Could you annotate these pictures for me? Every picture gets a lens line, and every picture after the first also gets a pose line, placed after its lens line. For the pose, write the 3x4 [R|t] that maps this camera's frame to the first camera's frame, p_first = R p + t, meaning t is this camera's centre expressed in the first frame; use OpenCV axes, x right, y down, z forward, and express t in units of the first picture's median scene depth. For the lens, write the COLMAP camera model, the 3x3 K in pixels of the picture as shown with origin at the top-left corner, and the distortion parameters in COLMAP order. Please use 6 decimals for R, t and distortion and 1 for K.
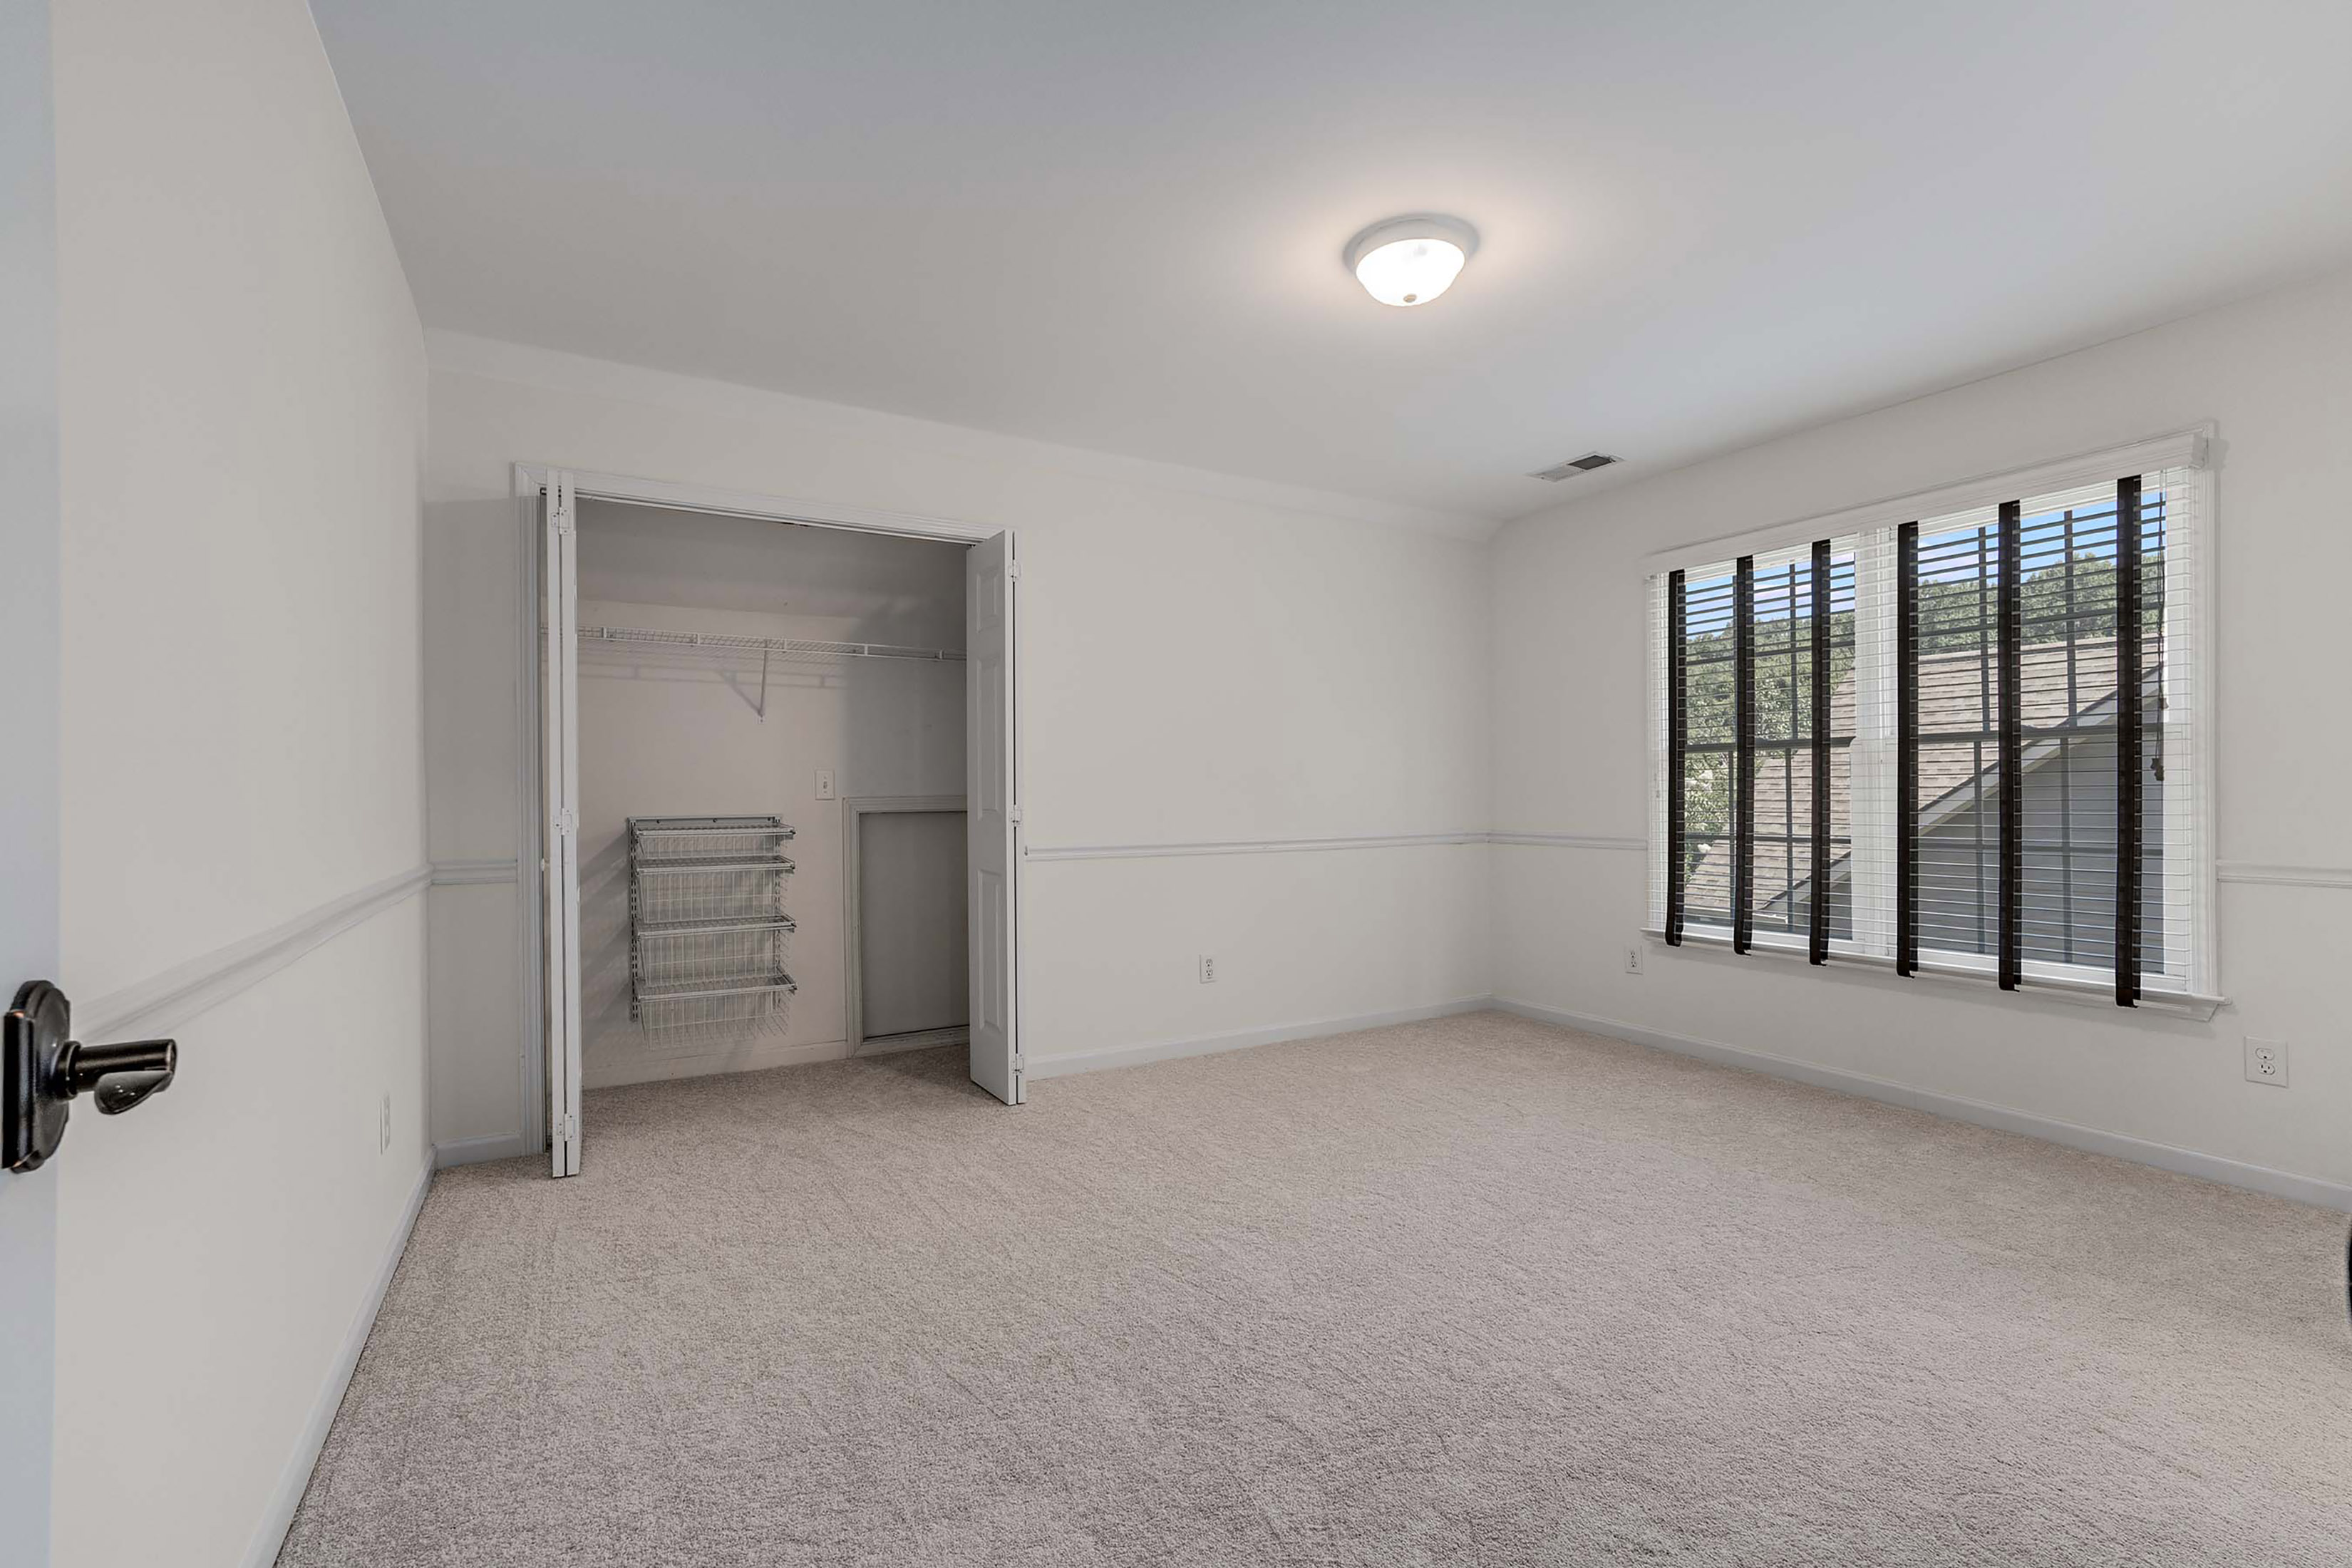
lens RADIAL K [[1068.3, 0, 1174.5], [0, 1068.3, 791.0], [0, 0, 1]] dist [-0.049311, 0.018240]
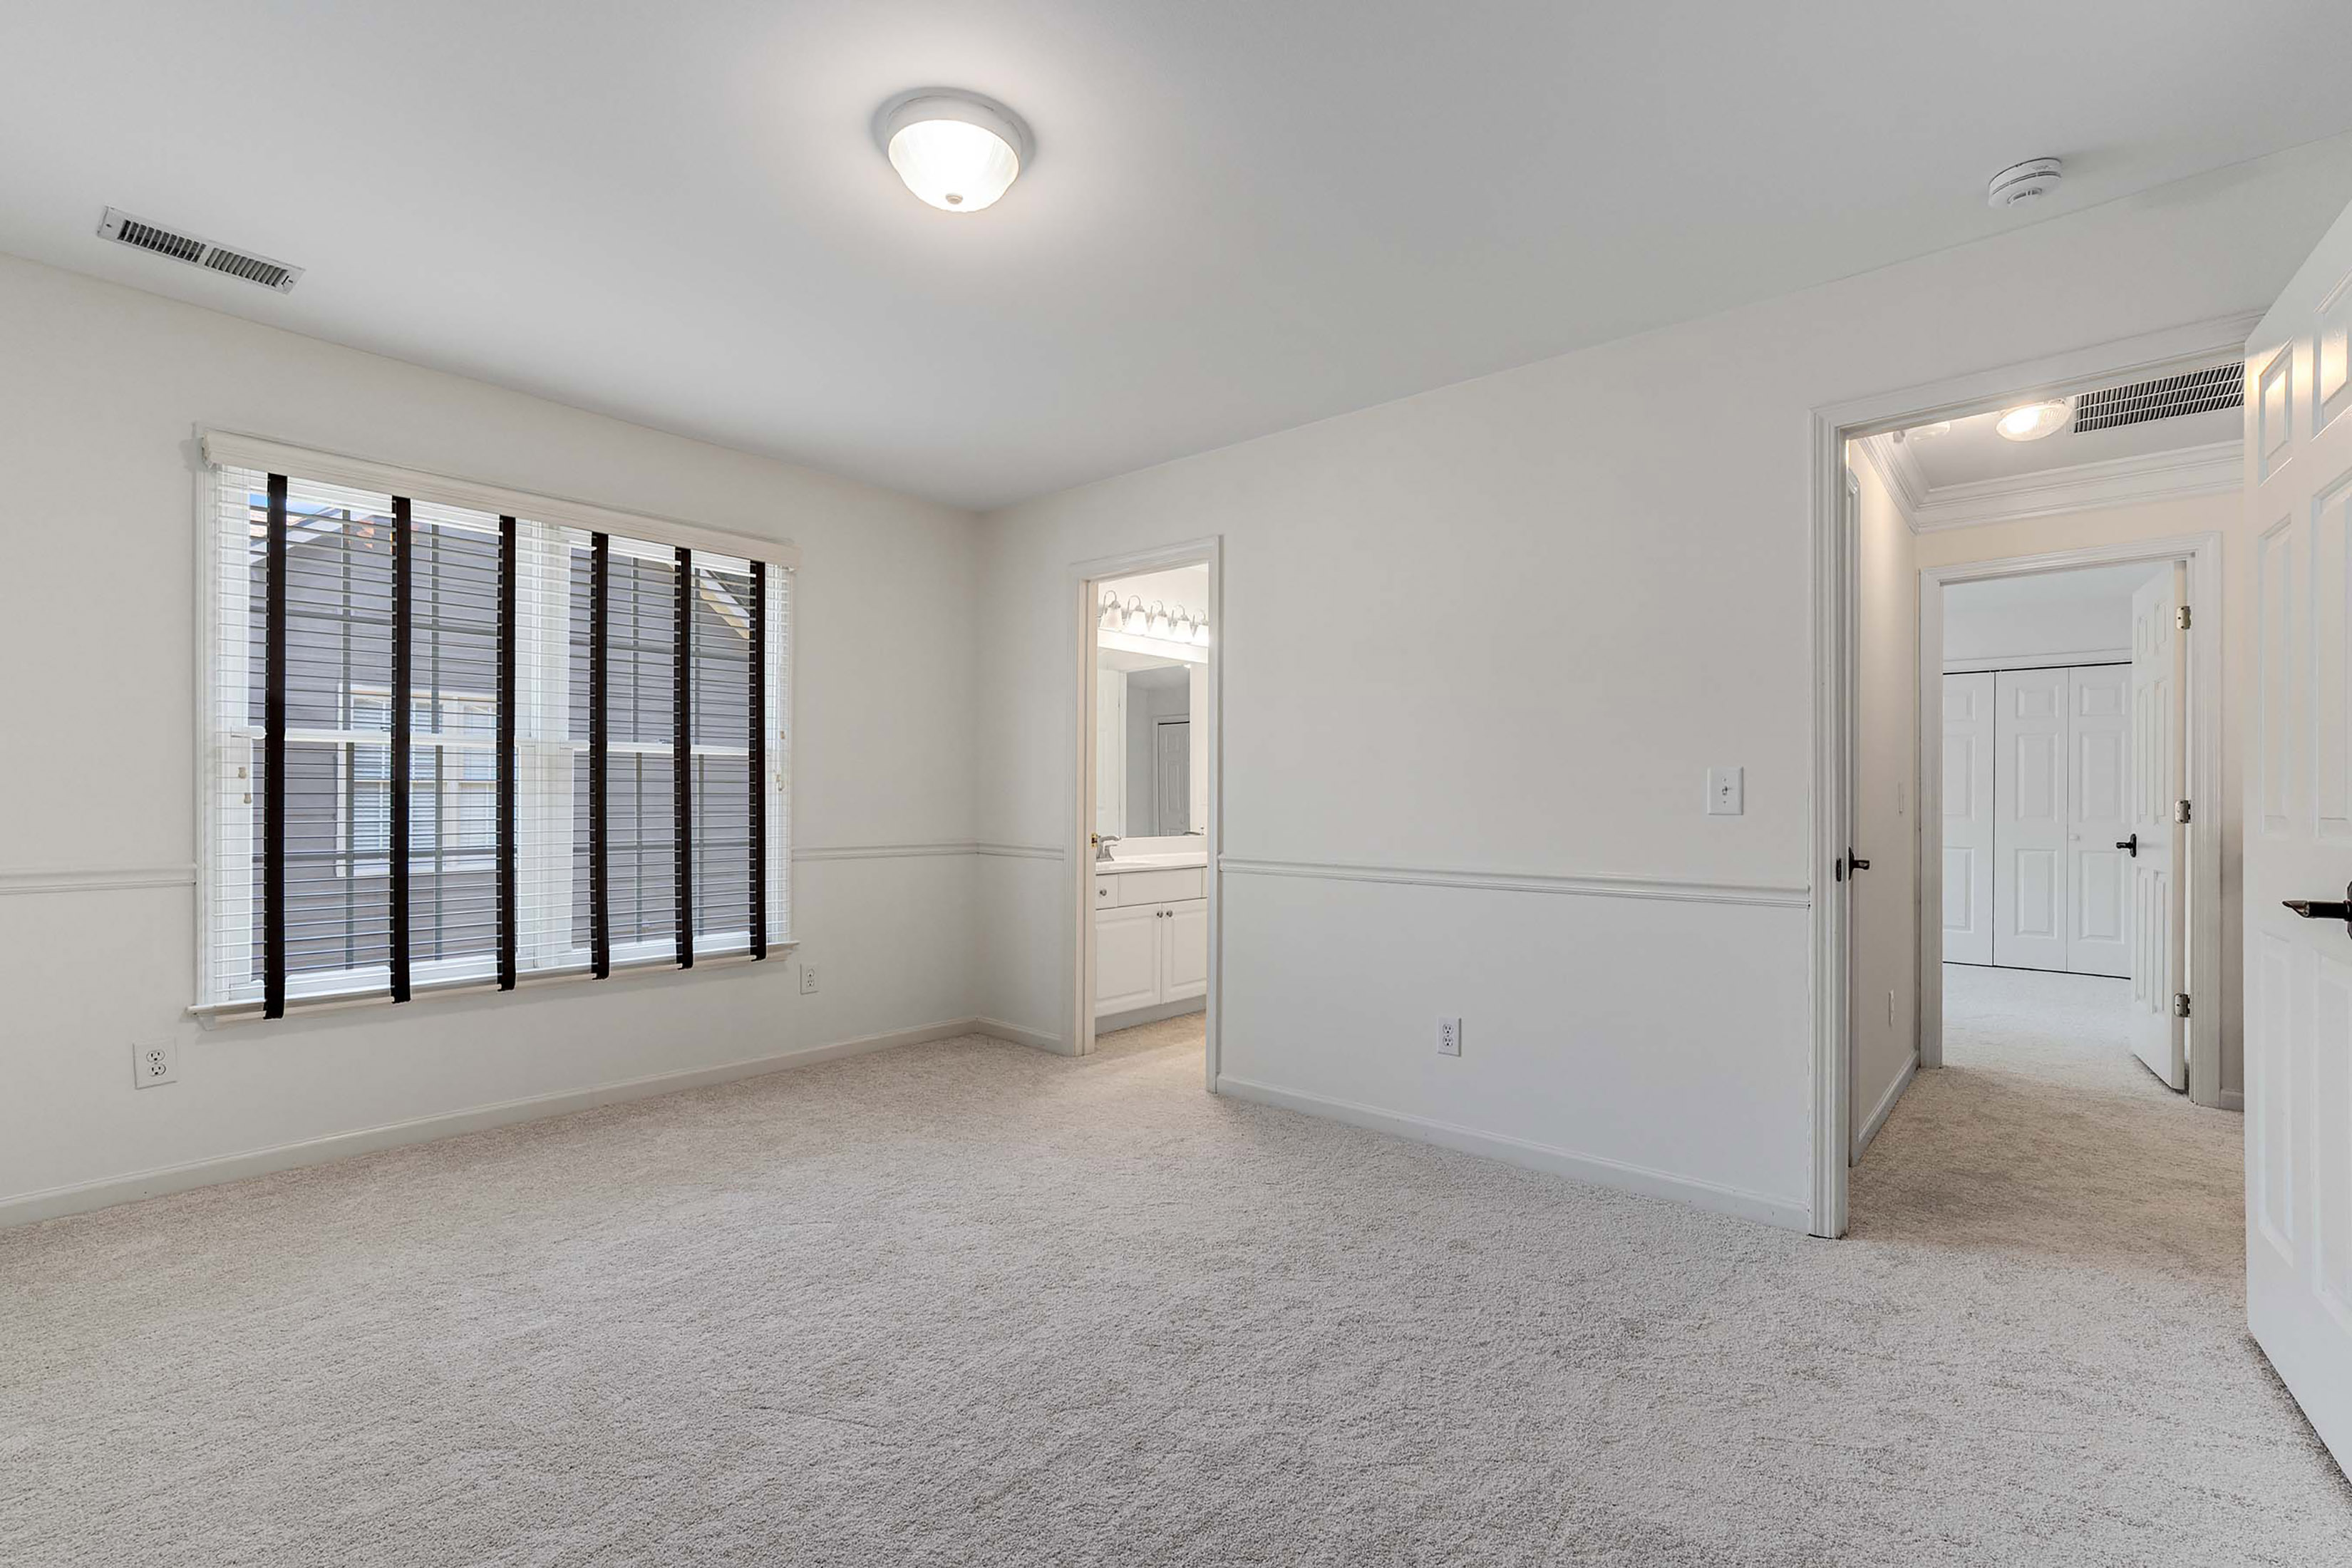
lens RADIAL K [[1068.3, 0, 1174.5], [0, 1068.3, 791.0], [0, 0, 1]] dist [-0.049311, 0.018240]
pose [[-0.384194, 0.009067, 0.923208, -0.466338], [-0.005330, 0.999913, -0.012038, 0.004175], [-0.923237, -0.009546, -0.384113, 0.890791]]
